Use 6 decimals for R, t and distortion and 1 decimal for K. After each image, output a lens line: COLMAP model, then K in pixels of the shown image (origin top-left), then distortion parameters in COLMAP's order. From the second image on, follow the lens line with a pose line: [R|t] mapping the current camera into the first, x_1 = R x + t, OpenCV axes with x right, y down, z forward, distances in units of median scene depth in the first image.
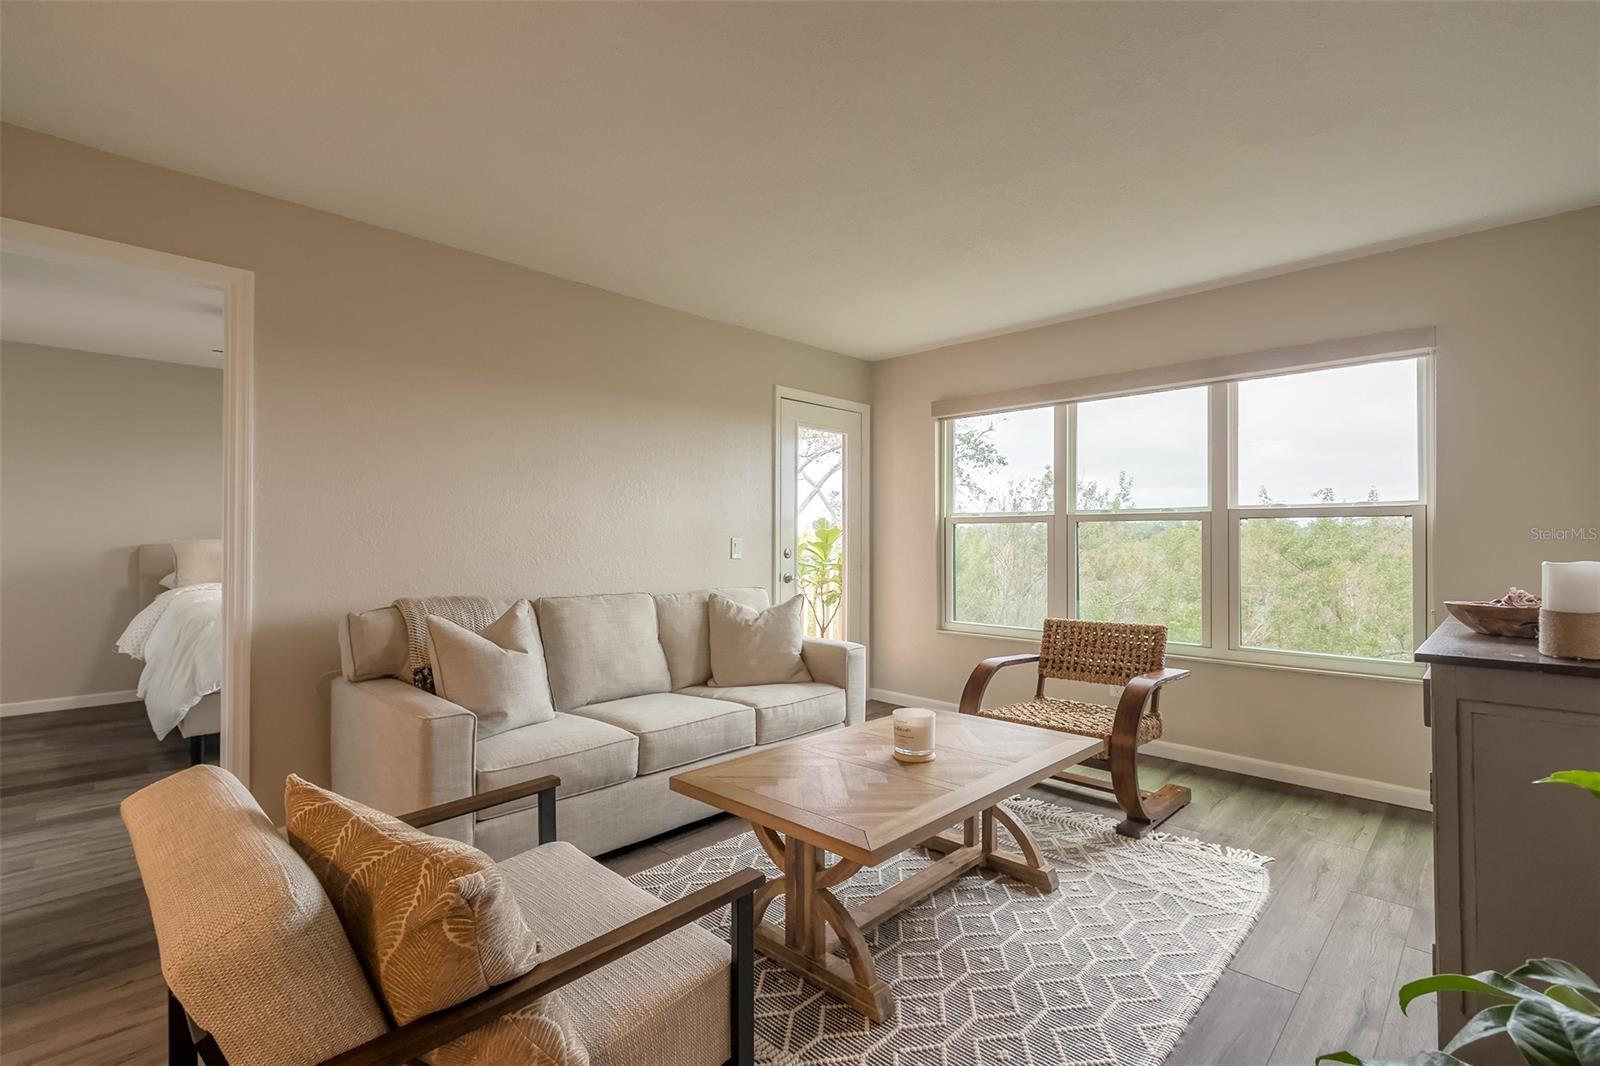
lens RADIAL K [[723.6, 0, 773.7], [0, 723.6, 533.5], [0, 0, 1]] dist [0.001568, -0.000214]
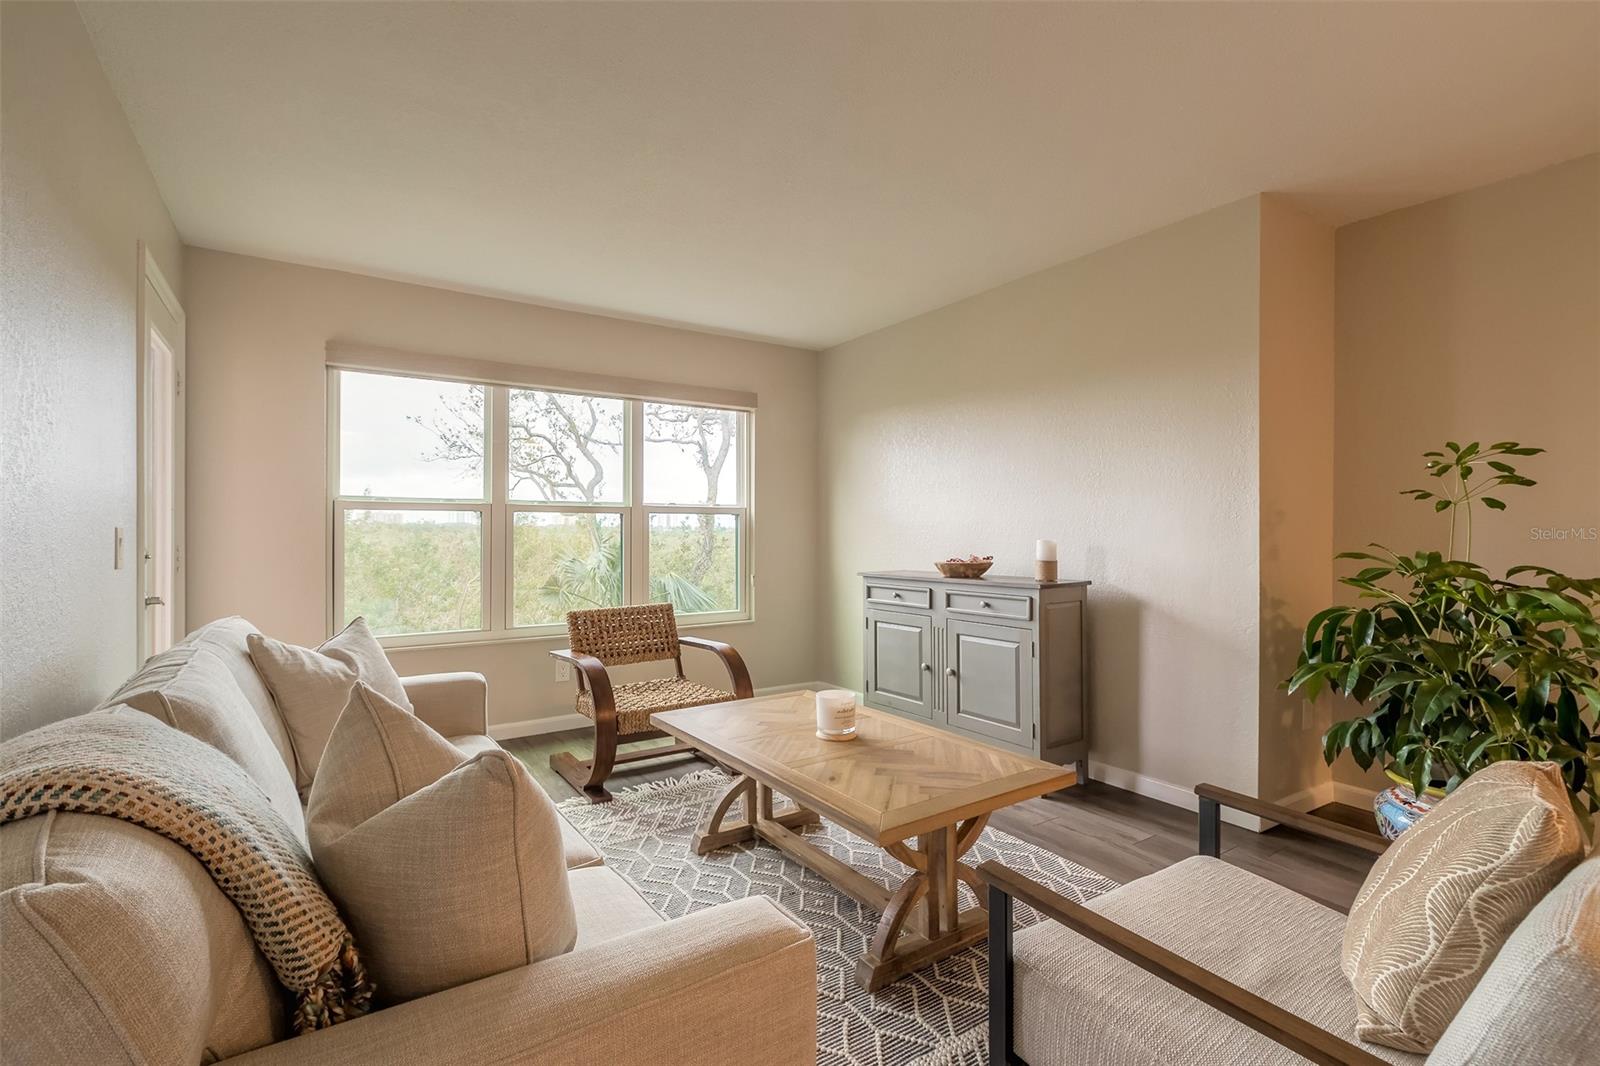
lens RADIAL K [[723.6, 0, 774.7], [0, 723.6, 532.6], [0, 0, 1]] dist [0.001568, -0.000214]
pose [[0.201373, -0.004056, 0.979506, -0.524202], [-0.008322, 0.999948, 0.005852, 0.003639], [-0.979479, -0.009330, 0.201328, 0.534221]]
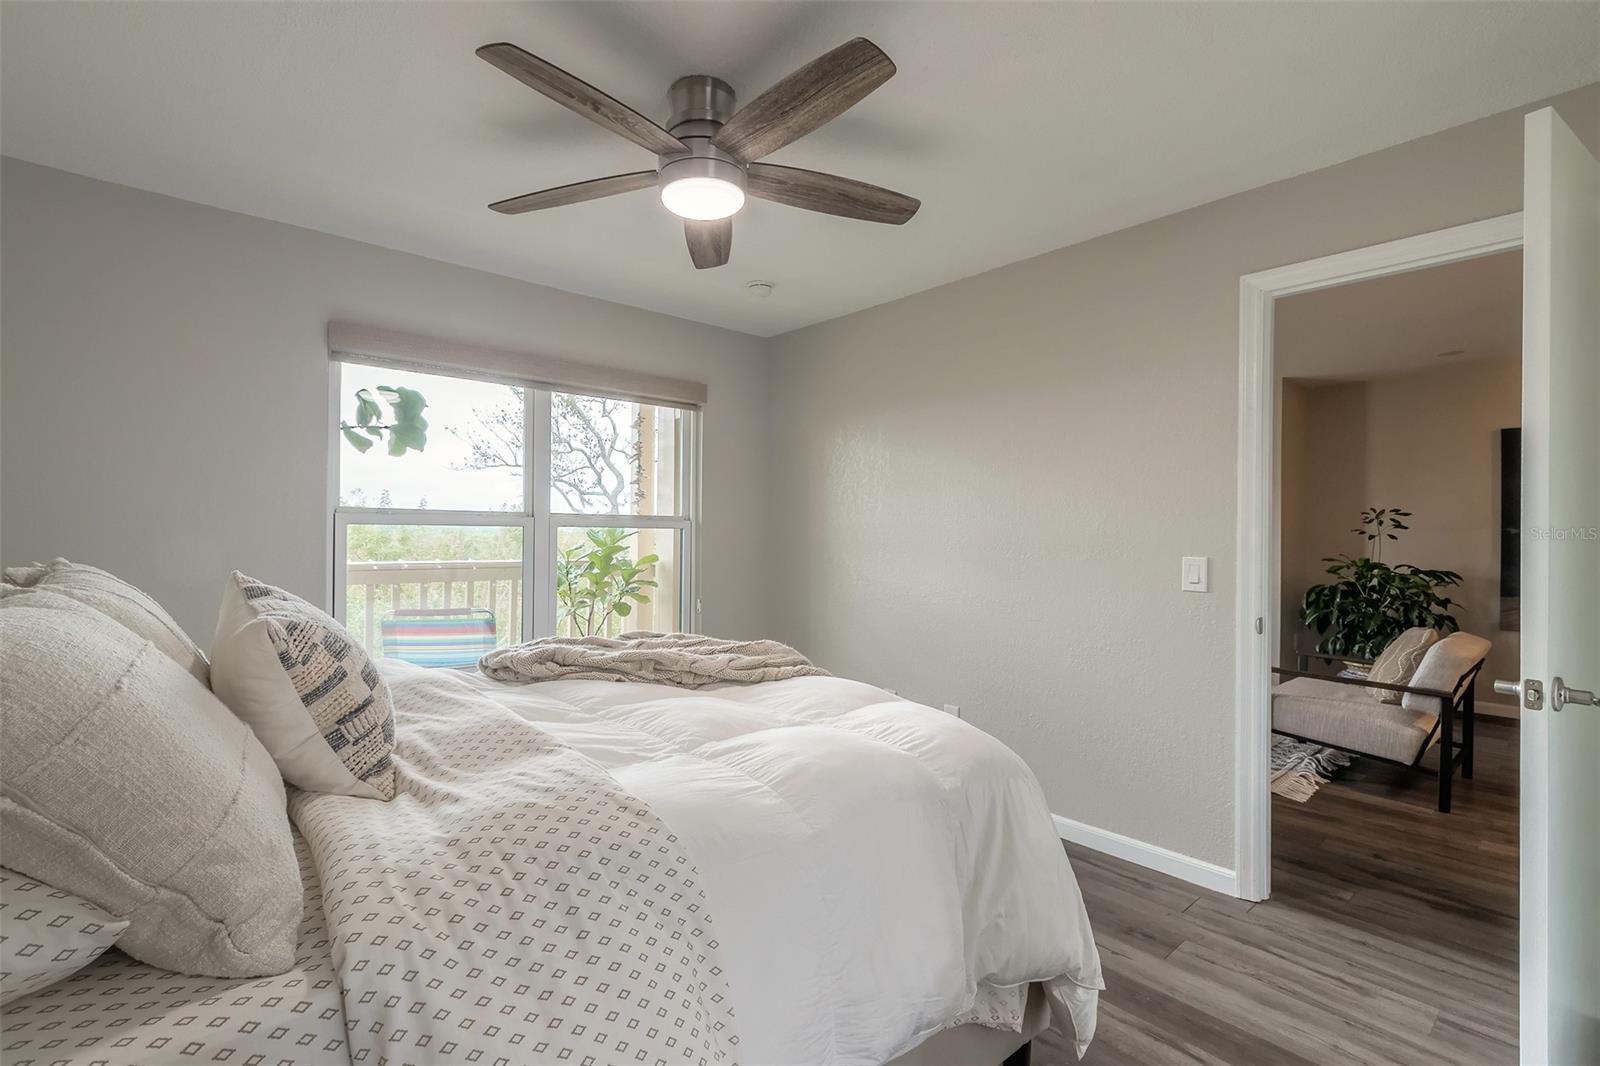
lens RADIAL K [[723.6, 0, 766.9], [0, 723.6, 523.2], [0, 0, 1]] dist [0.001568, -0.000214]
pose [[0.084267, 0.007407, 0.996416, -0.759028], [-0.009454, 0.999933, -0.006633, -0.006143], [-0.996398, -0.008861, 0.084332, 0.720560]]
